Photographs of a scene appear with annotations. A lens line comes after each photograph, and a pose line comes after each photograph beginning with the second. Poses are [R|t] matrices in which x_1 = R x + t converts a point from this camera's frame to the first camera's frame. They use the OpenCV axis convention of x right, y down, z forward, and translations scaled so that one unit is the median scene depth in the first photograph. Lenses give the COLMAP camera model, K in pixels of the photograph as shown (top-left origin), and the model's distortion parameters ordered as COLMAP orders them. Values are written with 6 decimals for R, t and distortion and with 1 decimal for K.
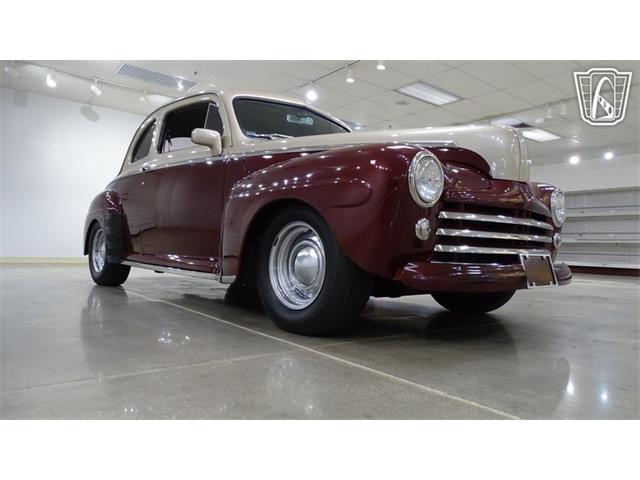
lens RADIAL K [[455.7, 0, 325.1], [0, 455.7, 243.1], [0, 0, 1]] dist [-0.012355, 0.017817]
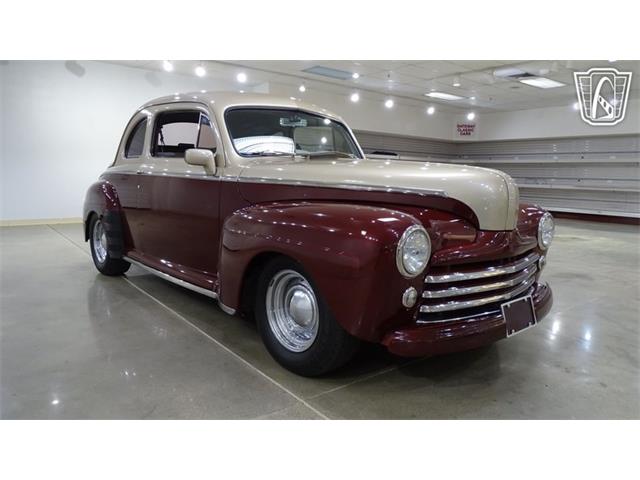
lens RADIAL K [[455.7, 0, 322.5], [0, 455.7, 245.7], [0, 0, 1]] dist [-0.012355, 0.017817]
pose [[0.999951, -0.009704, -0.001729, 0.008574], [0.009856, 0.986651, 0.162548, -0.198428], [0.000129, -0.162557, 0.986699, -0.017803]]
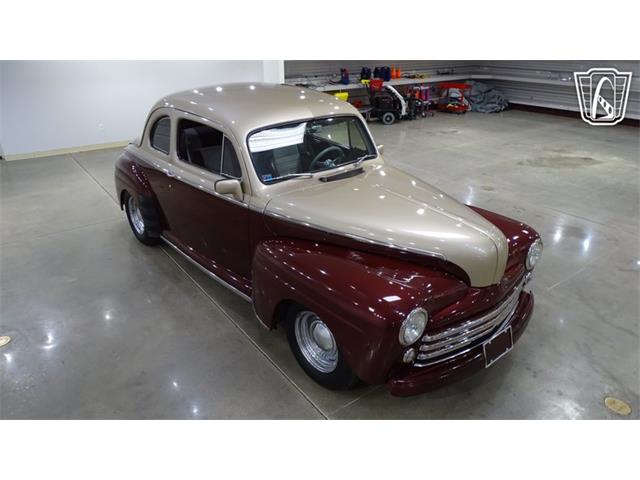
lens RADIAL K [[451.4, 0, 321.0], [0, 451.4, 249.4], [0, 0, 1]] dist [-0.008041, 0.005495]
pose [[0.999114, -0.020529, -0.036736, 0.003702], [0.034629, 0.897077, 0.440516, -0.565221], [0.023911, -0.441398, 0.896993, -0.050004]]
